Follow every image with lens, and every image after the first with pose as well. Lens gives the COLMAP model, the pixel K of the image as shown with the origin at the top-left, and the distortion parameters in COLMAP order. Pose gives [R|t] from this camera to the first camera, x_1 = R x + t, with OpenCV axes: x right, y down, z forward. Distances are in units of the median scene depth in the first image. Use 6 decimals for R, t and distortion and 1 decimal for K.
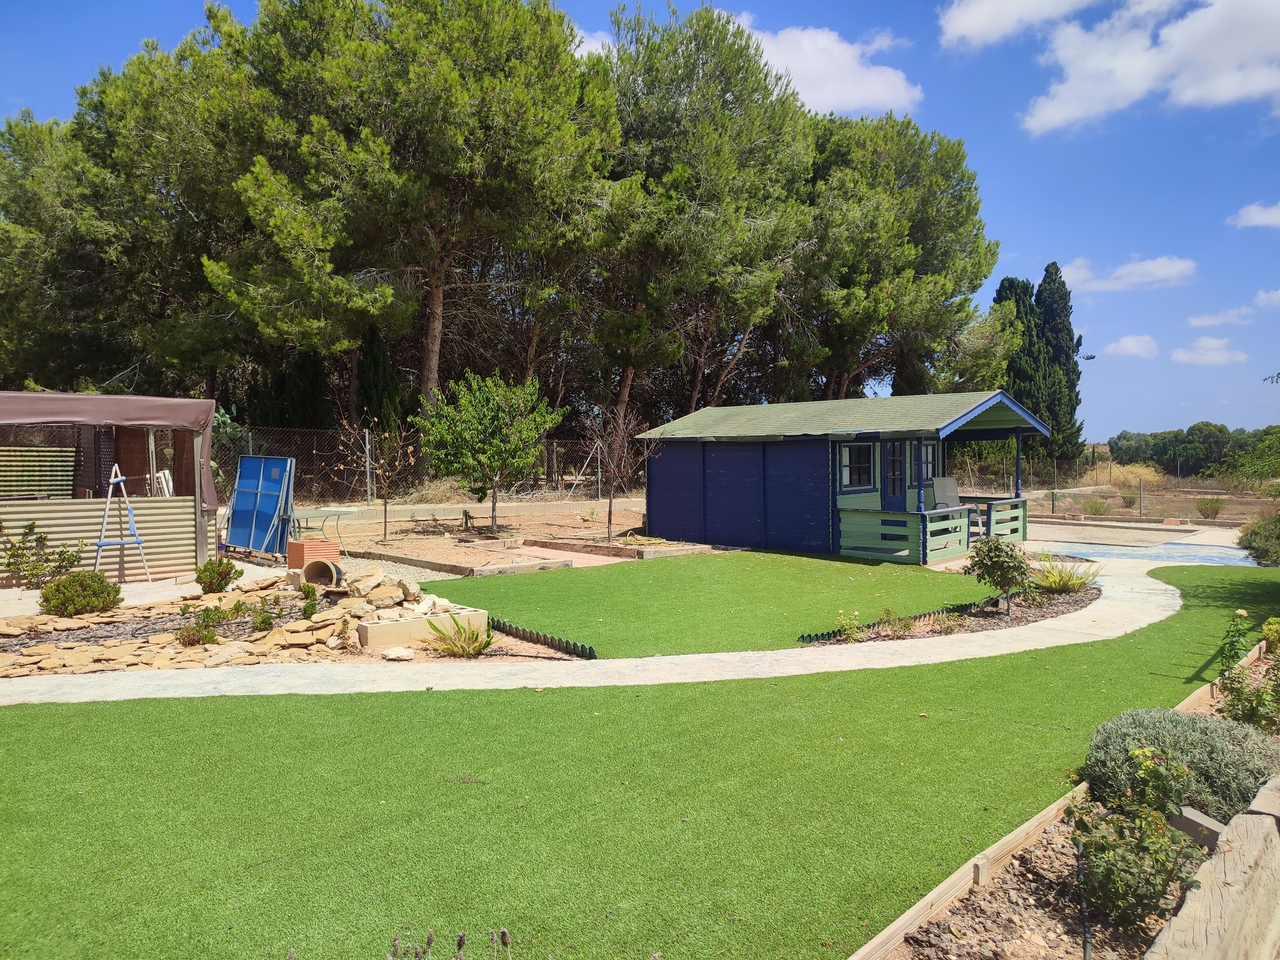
lens RADIAL K [[958.2, 0, 640.0], [0, 958.2, 480.0], [0, 0, 1]] dist [0.010367, 0.002209]
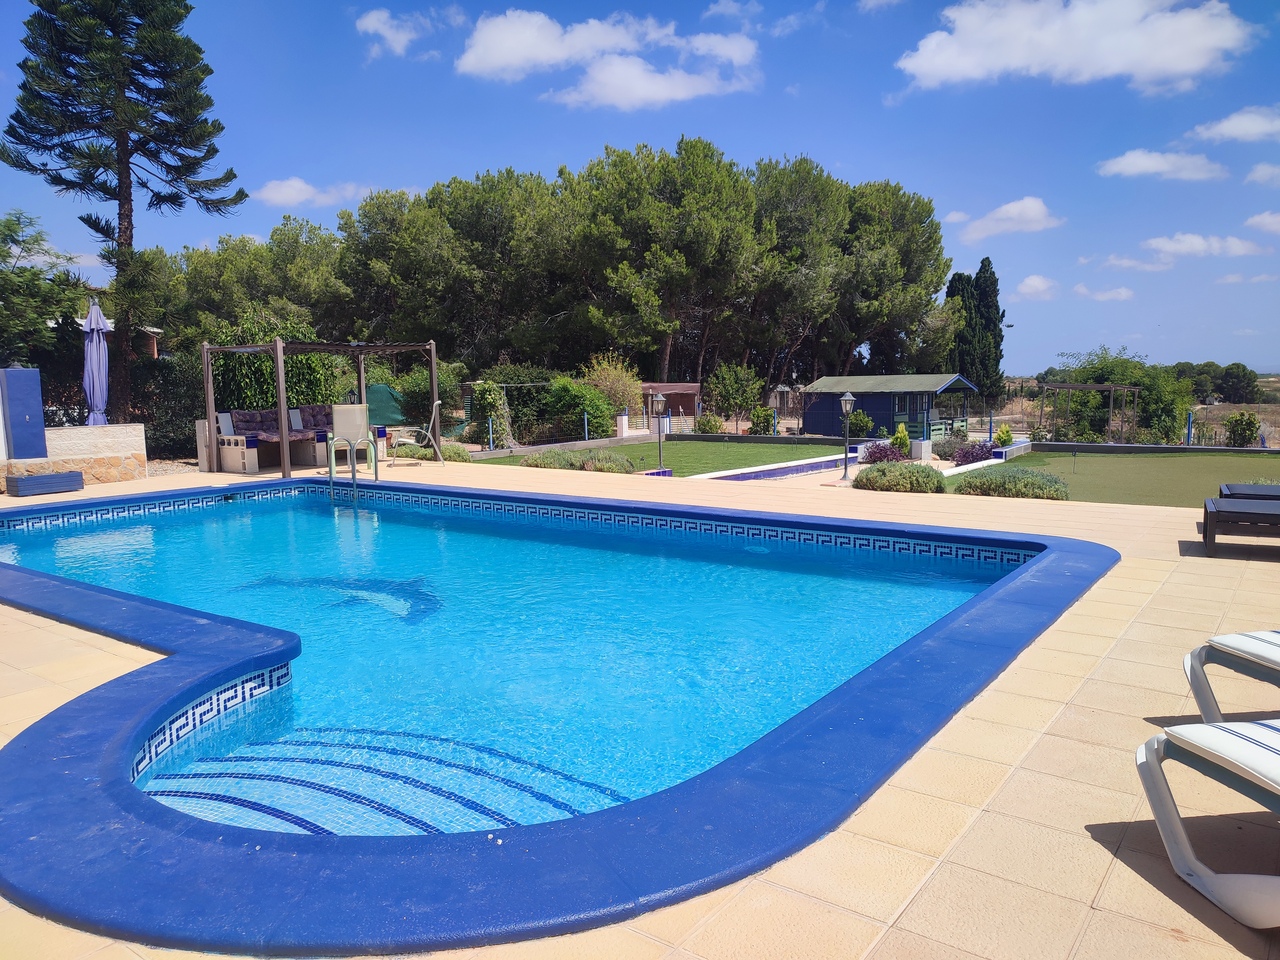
lens RADIAL K [[947.7, 0, 640.0], [0, 947.7, 480.0], [0, 0, 1]] dist [0.015441, 0.008046]
pose [[0.998370, -0.008337, 0.056464, -0.283320], [0.004435, 0.997614, 0.068891, 0.004724], [-0.056903, -0.068528, 0.996025, -0.679867]]
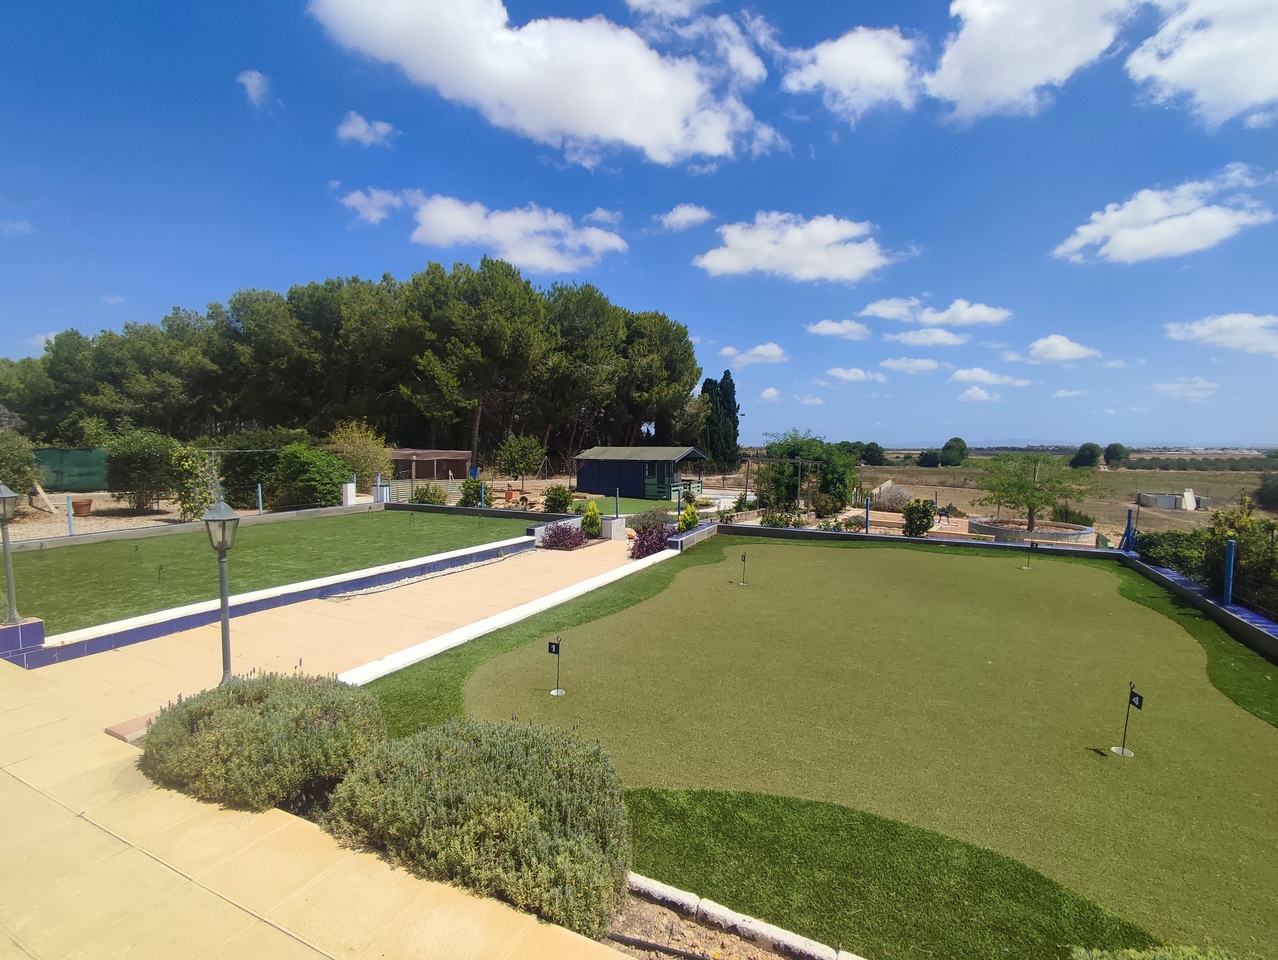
lens RADIAL K [[585.0, 0, 648.5], [0, 585.0, 472.5], [0, 0, 1]] dist [-0.003230, 0.000626]
pose [[0.968661, 0.006410, 0.248304, -0.121312], [-0.009184, 0.999908, 0.010015, -0.011860], [-0.248217, -0.011982, 0.968630, -0.411424]]
